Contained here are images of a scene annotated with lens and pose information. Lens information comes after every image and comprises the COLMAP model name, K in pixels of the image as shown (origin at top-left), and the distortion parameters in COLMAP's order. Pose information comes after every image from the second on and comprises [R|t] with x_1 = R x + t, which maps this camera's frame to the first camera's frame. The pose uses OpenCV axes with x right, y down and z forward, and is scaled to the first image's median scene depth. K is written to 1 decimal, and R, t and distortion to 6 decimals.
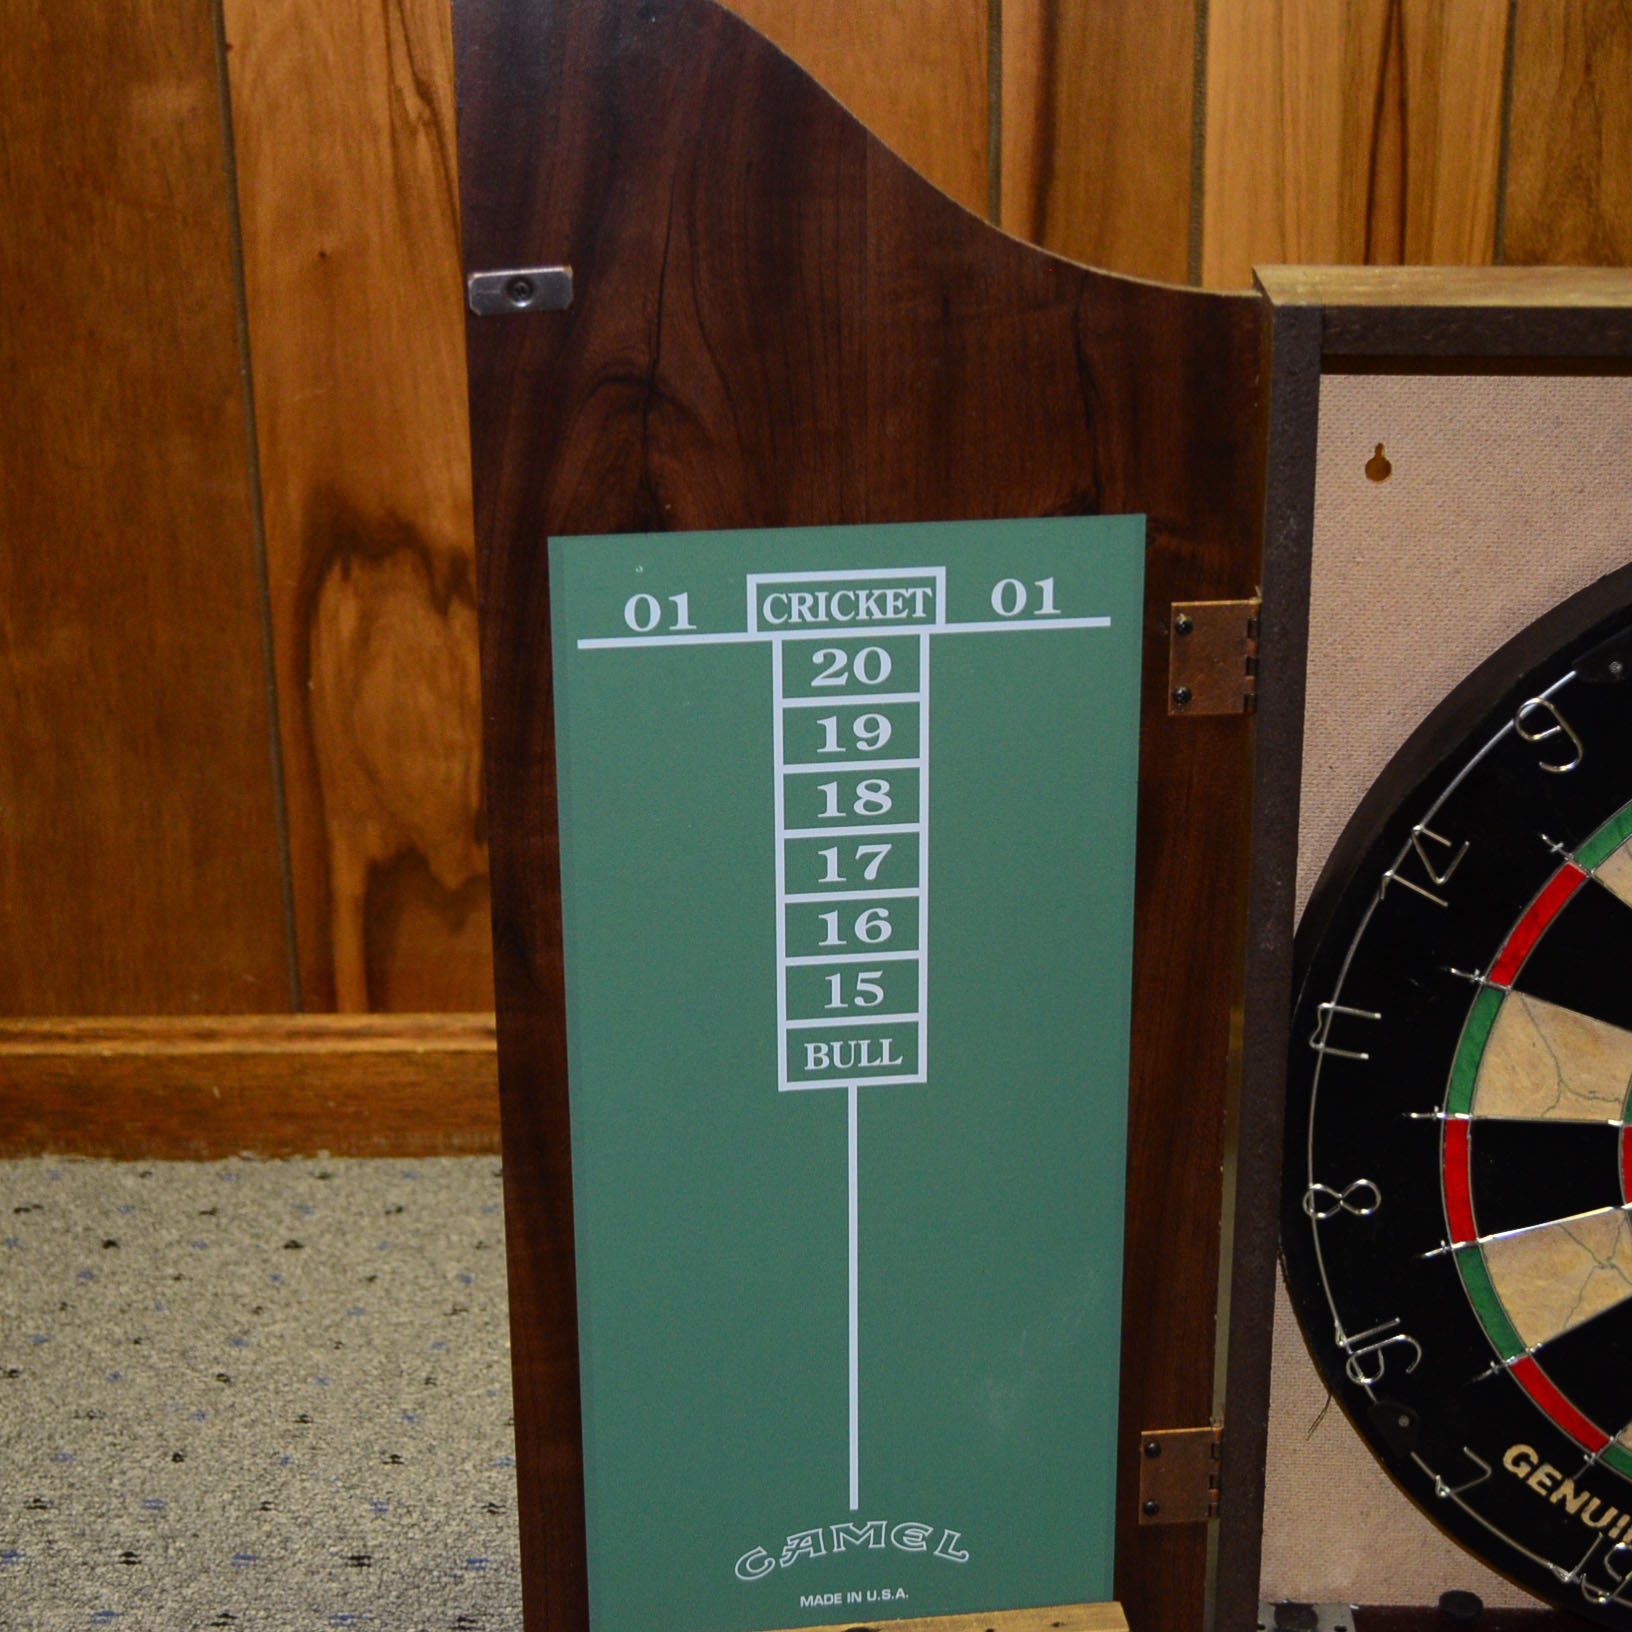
lens RADIAL K [[3006.3, 0, 816.0], [0, 3006.3, 816.0], [0, 0, 1]] dist [-0.020306, -0.051144]
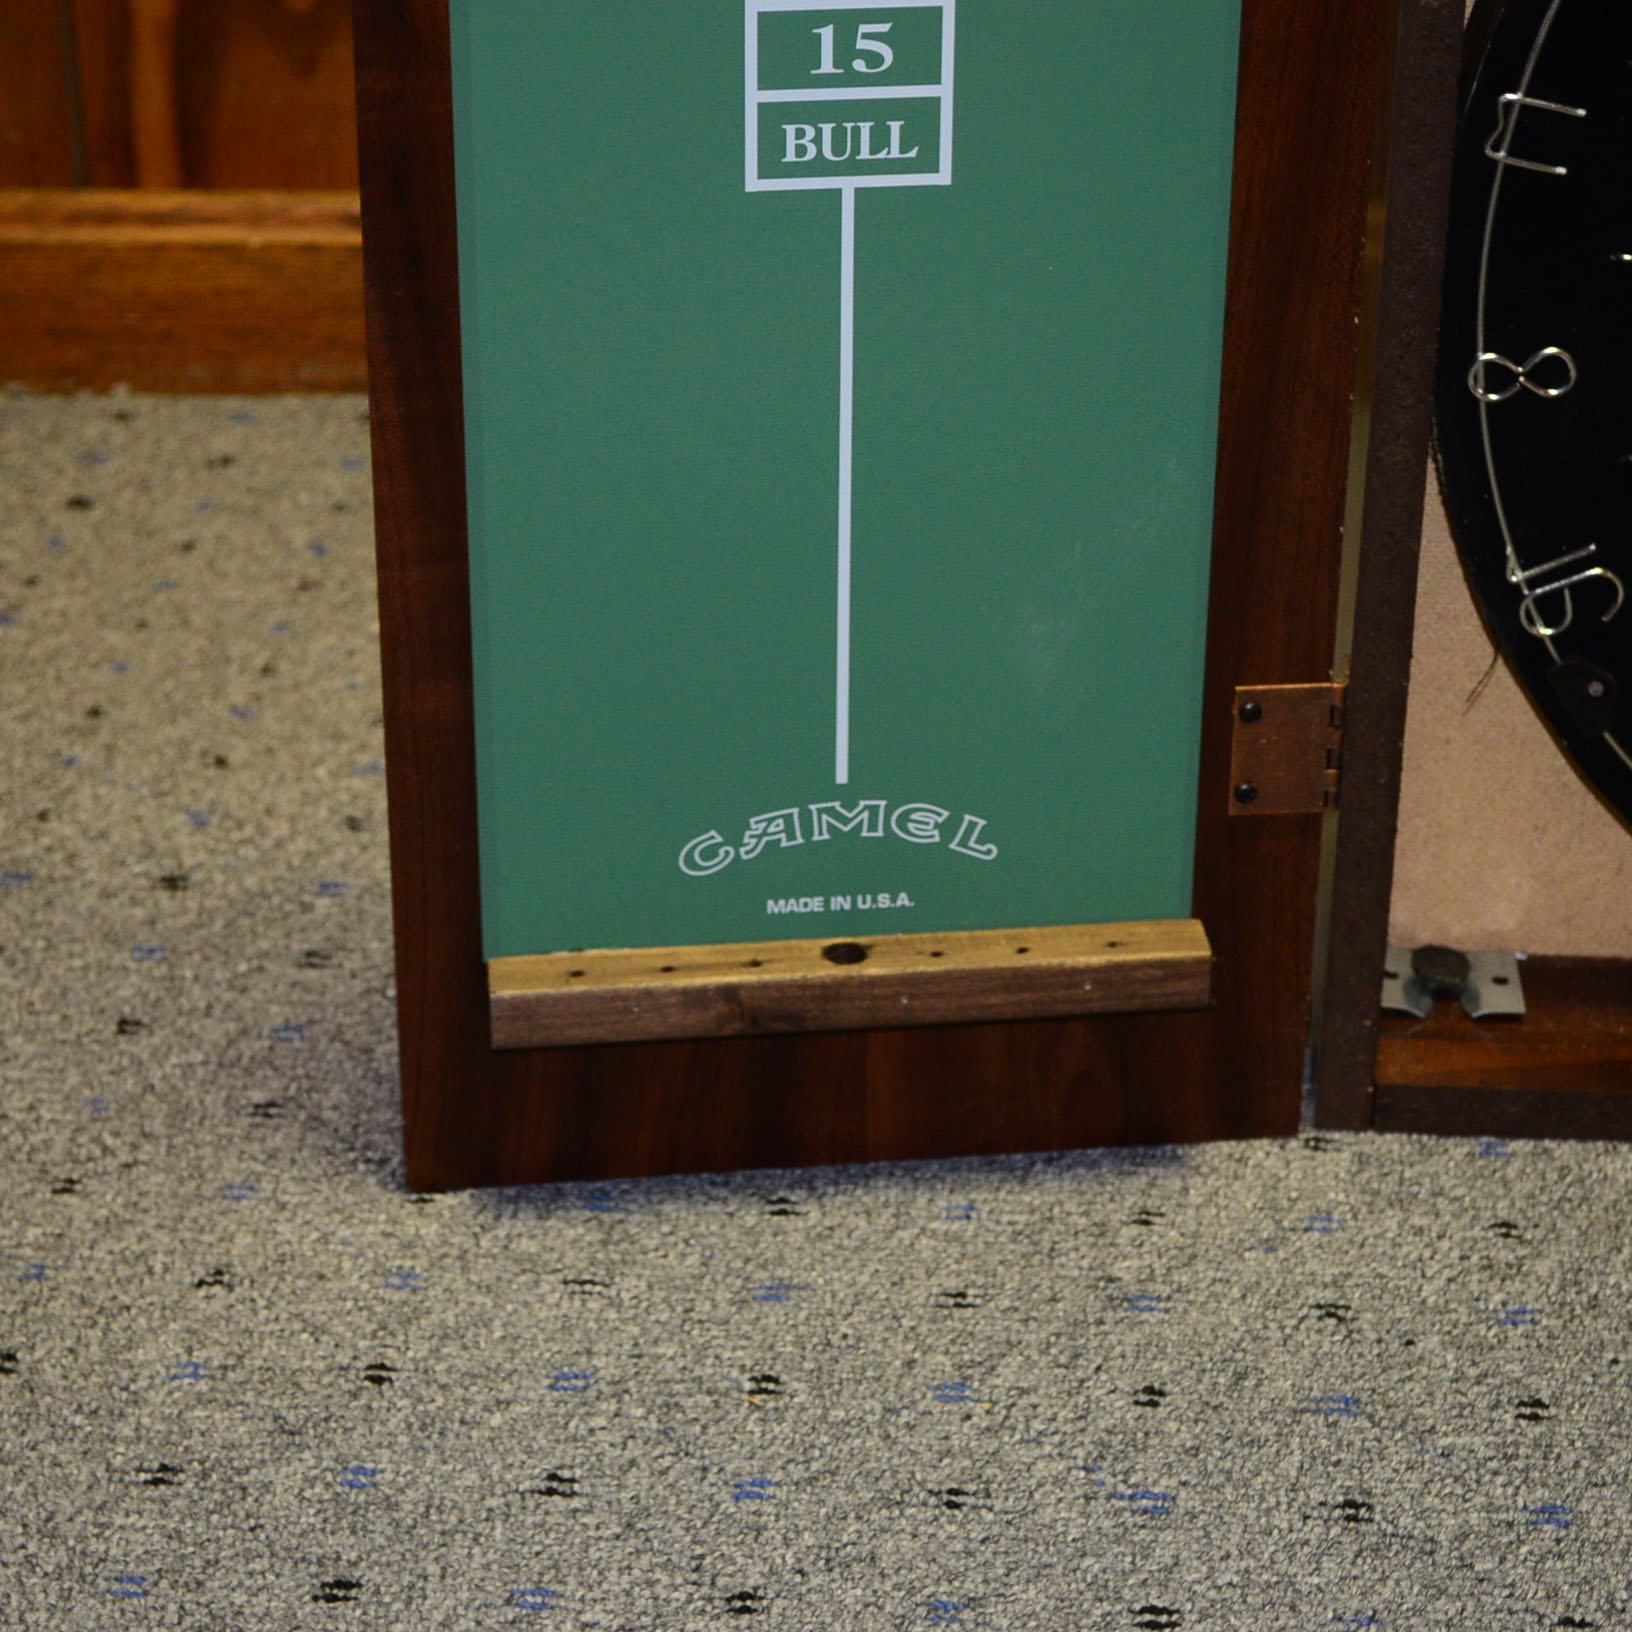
lens RADIAL K [[4313.2, 0, 816.0], [0, 4313.2, 816.0], [0, 0, 1]] dist [0.003168, -0.262645]
pose [[0.999852, 0.017050, -0.002118, 0.008515], [-0.016478, 0.986526, 0.162772, 0.065166], [0.004865, -0.162713, 0.986661, -0.044866]]
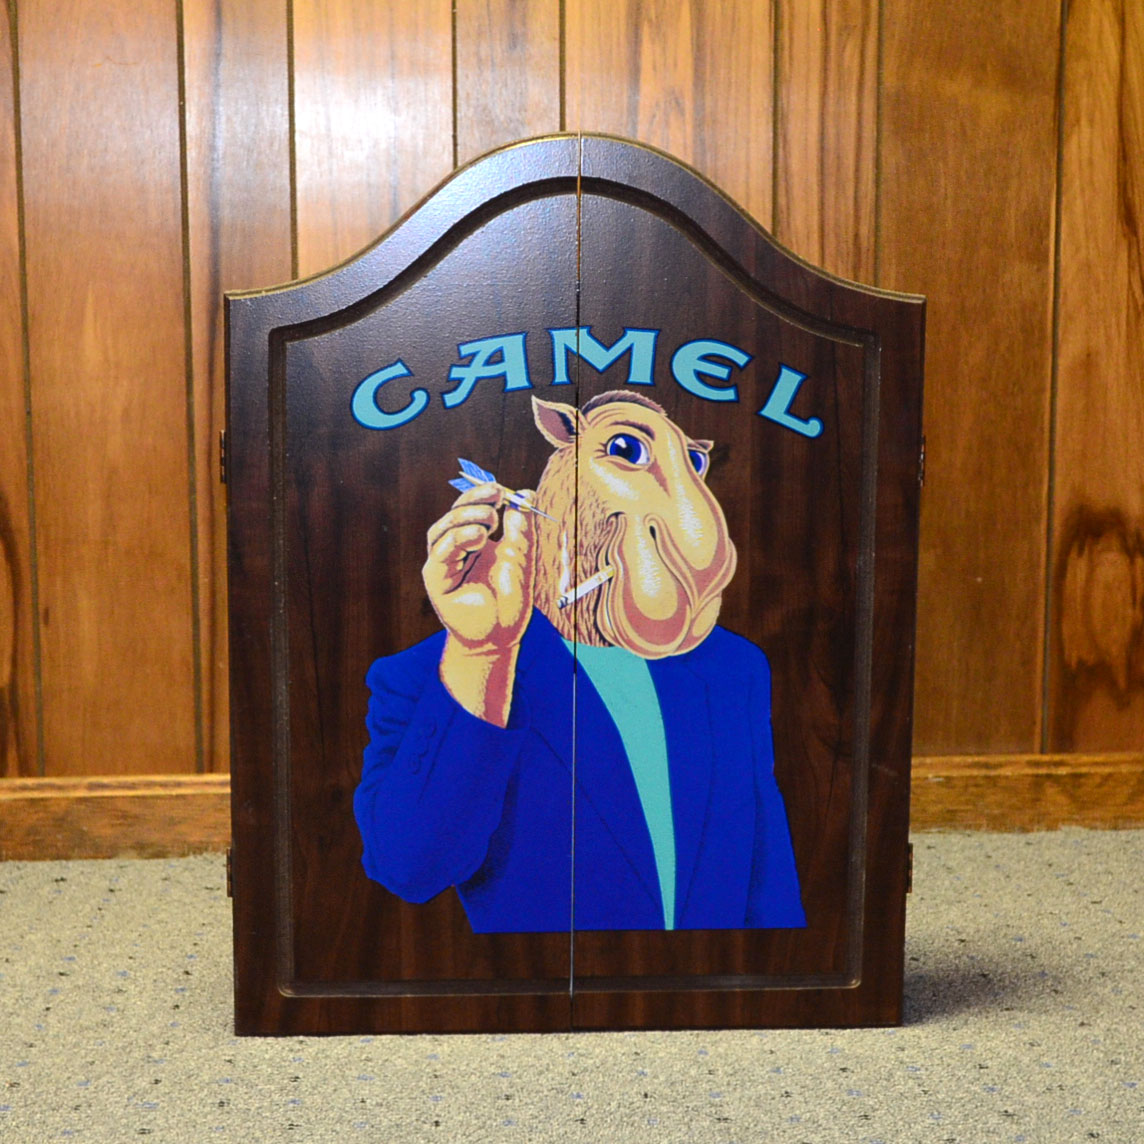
lens RADIAL K [[2510.9, 0, 592.1], [0, 2510.9, 570.0], [0, 0, 1]] dist [-0.019458, -0.020410]
pose [[0.993864, -0.005355, 0.110482, 0.187829], [0.026306, 0.981613, -0.189062, 0.348592], [-0.107438, 0.190809, 0.975730, -0.733334]]
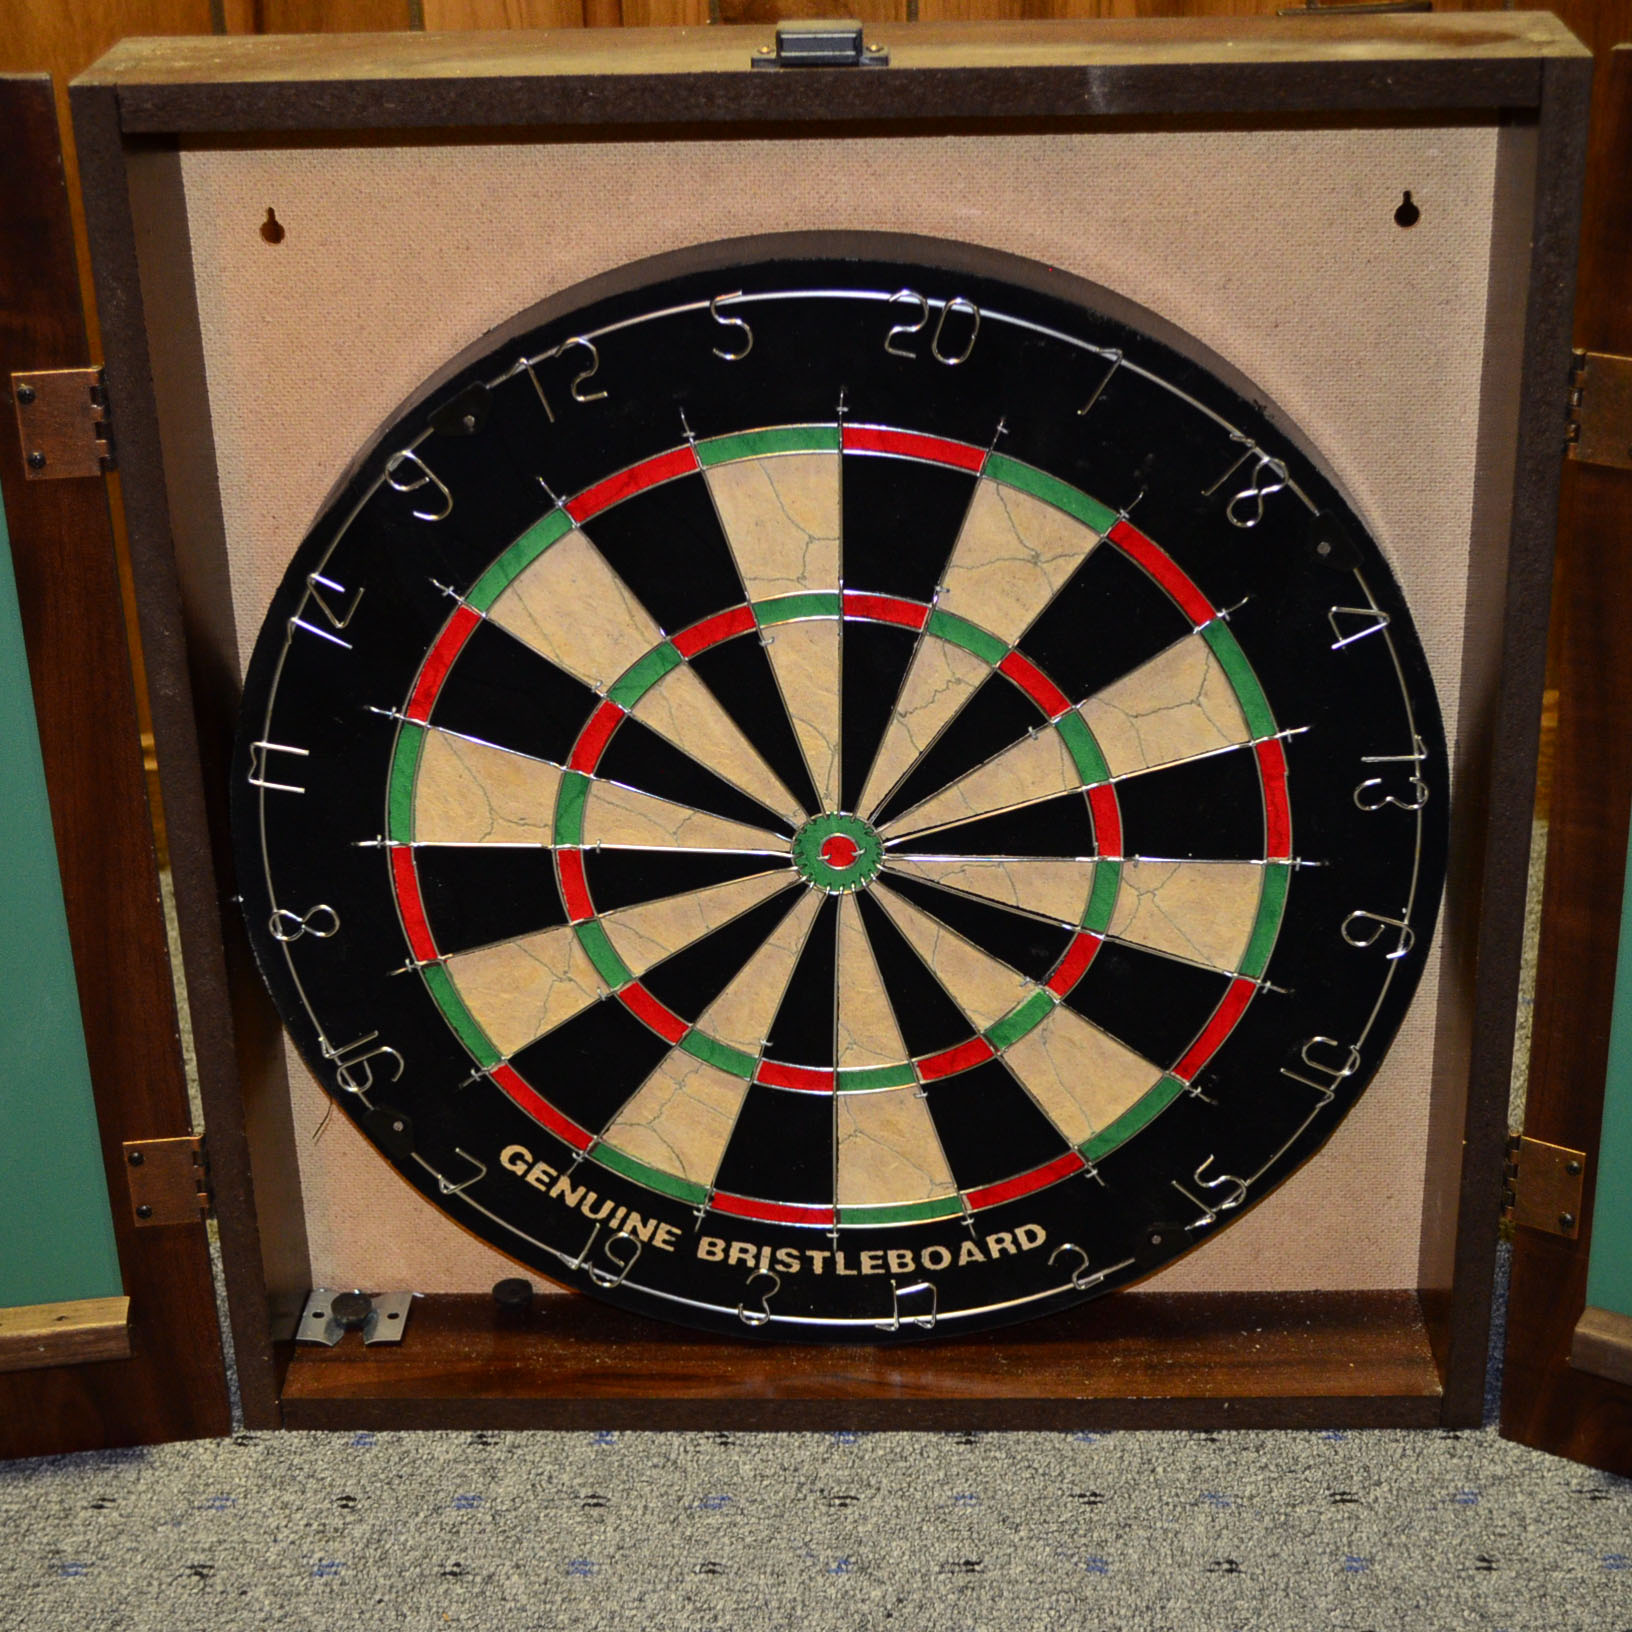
lens RADIAL K [[3035.4, 0, 816.0], [0, 3035.4, 816.0], [0, 0, 1]] dist [-0.027230, -0.021539]
pose [[0.999678, -0.025345, -0.001498, 0.354347], [0.025361, 0.994072, 0.105723, -0.019255], [-0.001191, -0.105727, 0.994394, -0.066445]]
